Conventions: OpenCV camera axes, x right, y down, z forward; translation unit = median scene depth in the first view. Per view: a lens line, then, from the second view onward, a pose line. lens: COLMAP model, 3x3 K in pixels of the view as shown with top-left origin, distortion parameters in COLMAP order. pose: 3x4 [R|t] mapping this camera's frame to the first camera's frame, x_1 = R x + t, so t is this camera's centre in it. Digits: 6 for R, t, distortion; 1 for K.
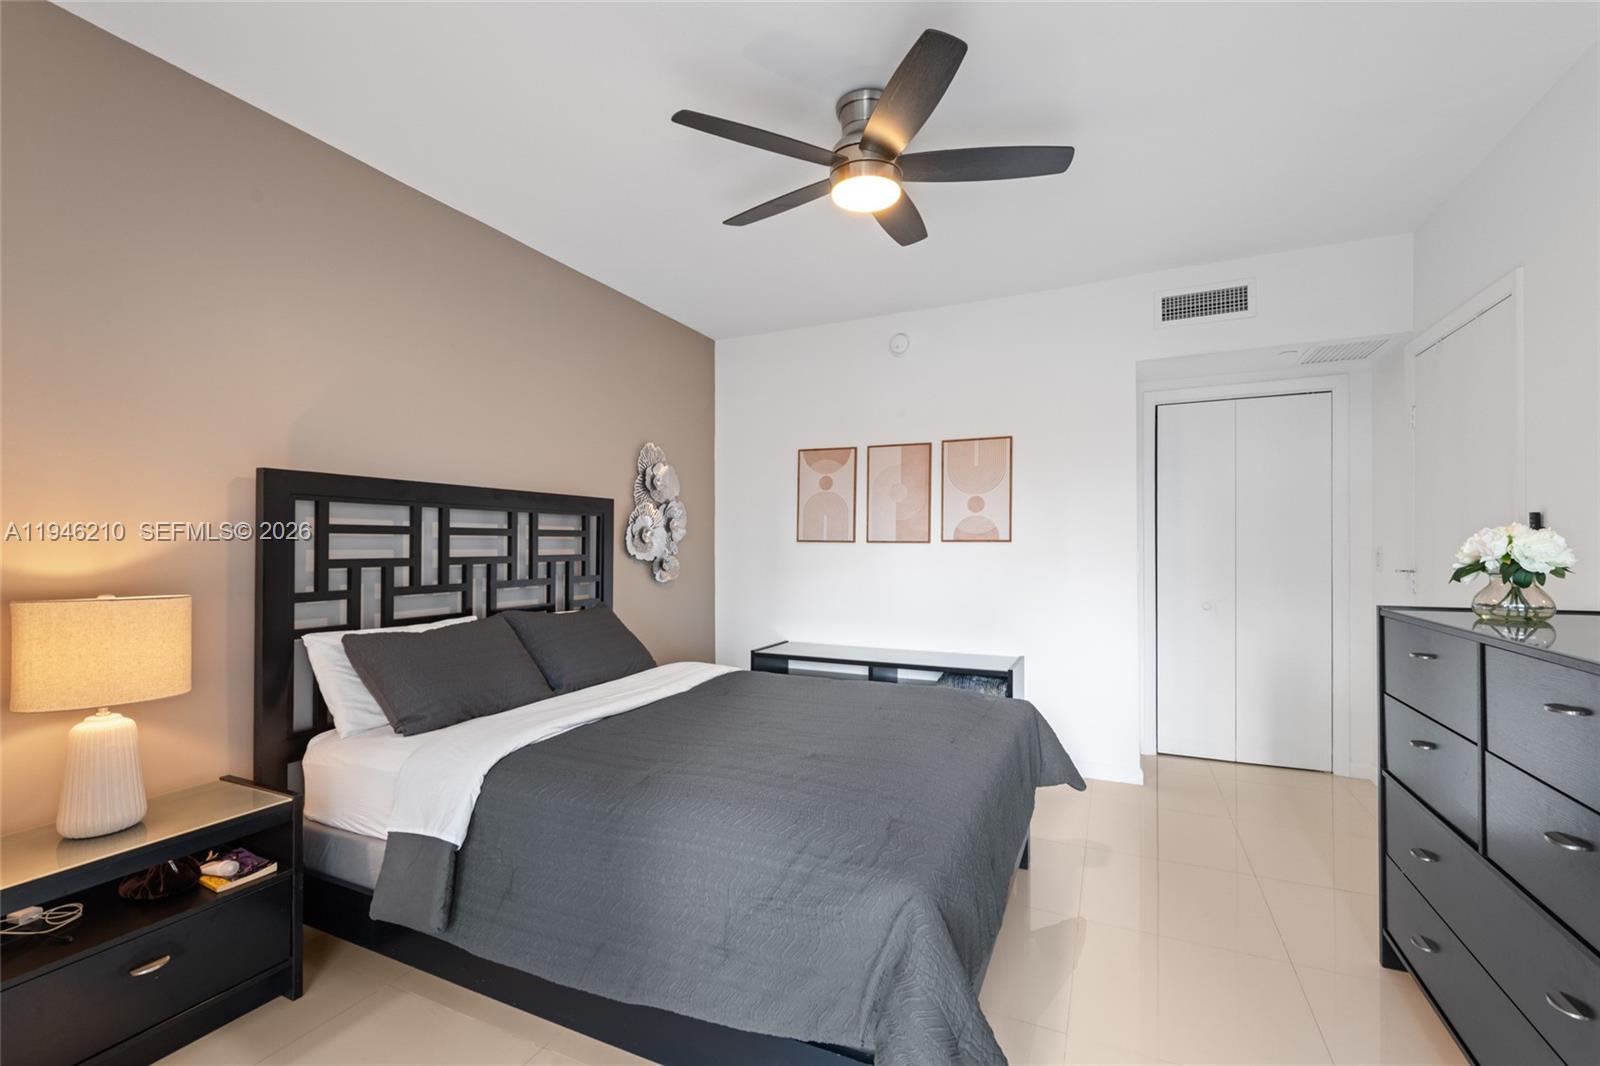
lens RADIAL K [[719.5, 0, 800.0], [0, 719.5, 533.0], [0, 0, 1]] dist [0.000188, 0.000005]
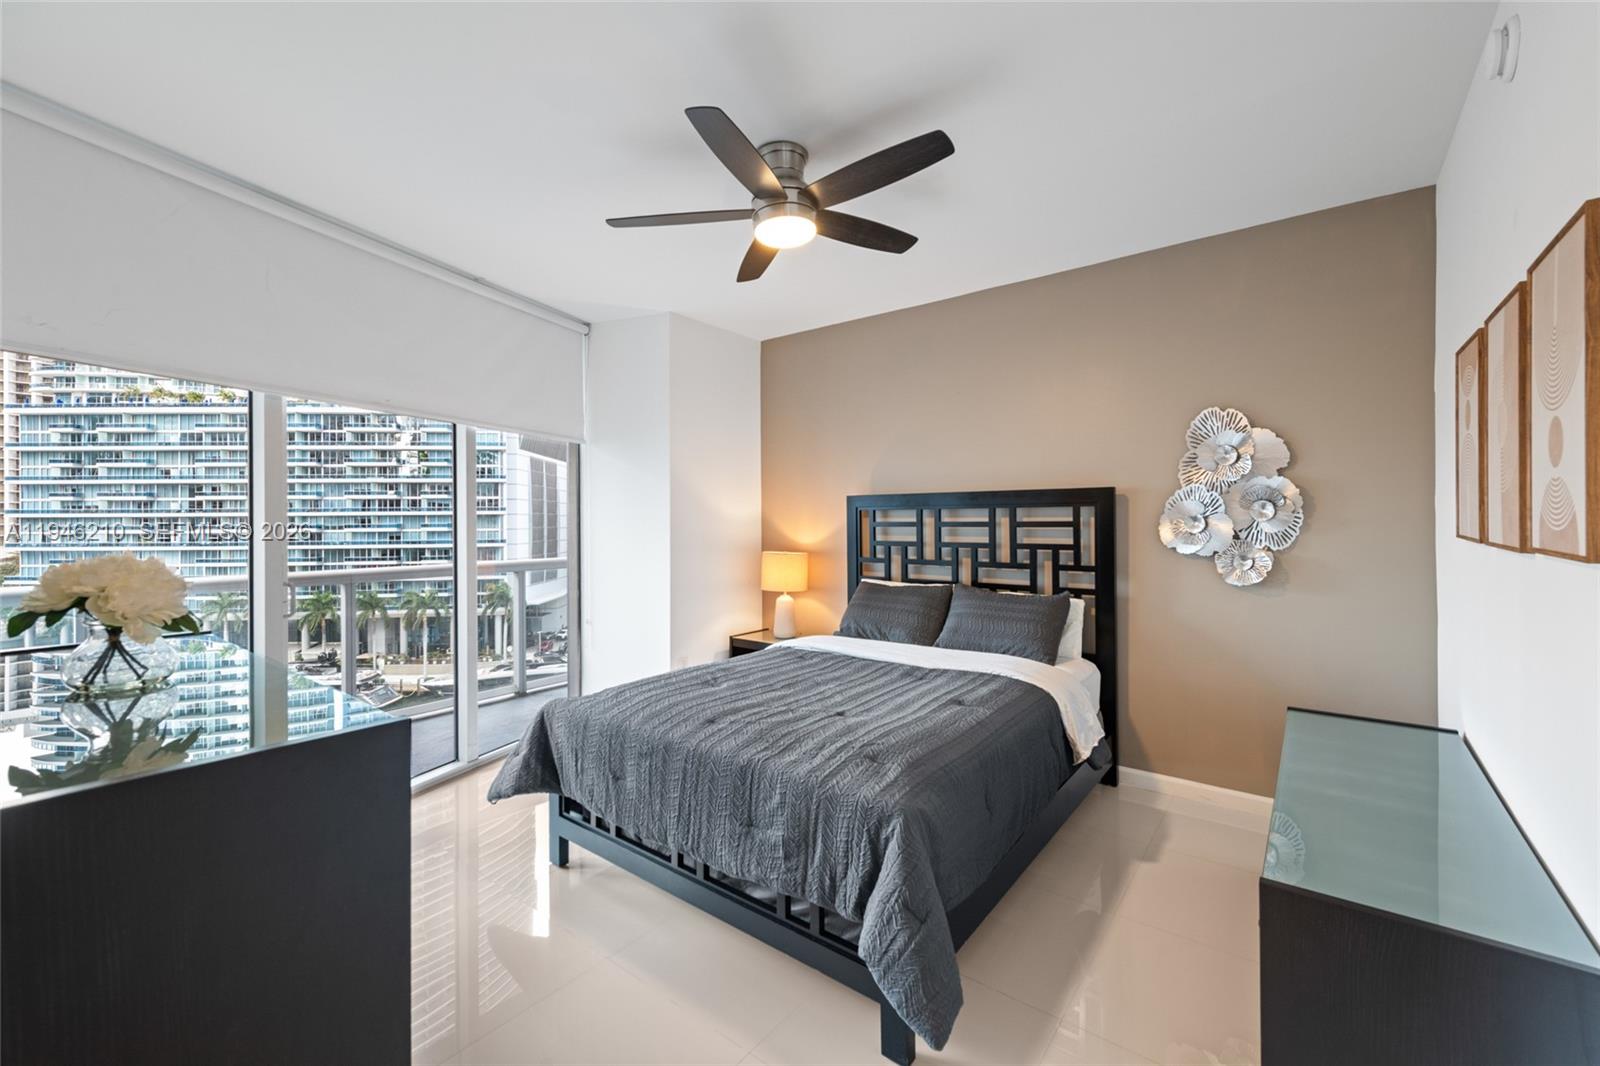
lens RADIAL K [[634.1, 0, 798.8], [0, 634.1, 520.4], [0, 0, 1]] dist [-0.013618, -0.000089]
pose [[-0.231738, -0.024846, -0.972461, 0.802994], [0.006156, 0.999616, -0.027007, 0.020150], [0.972759, -0.012245, -0.231496, 0.944763]]
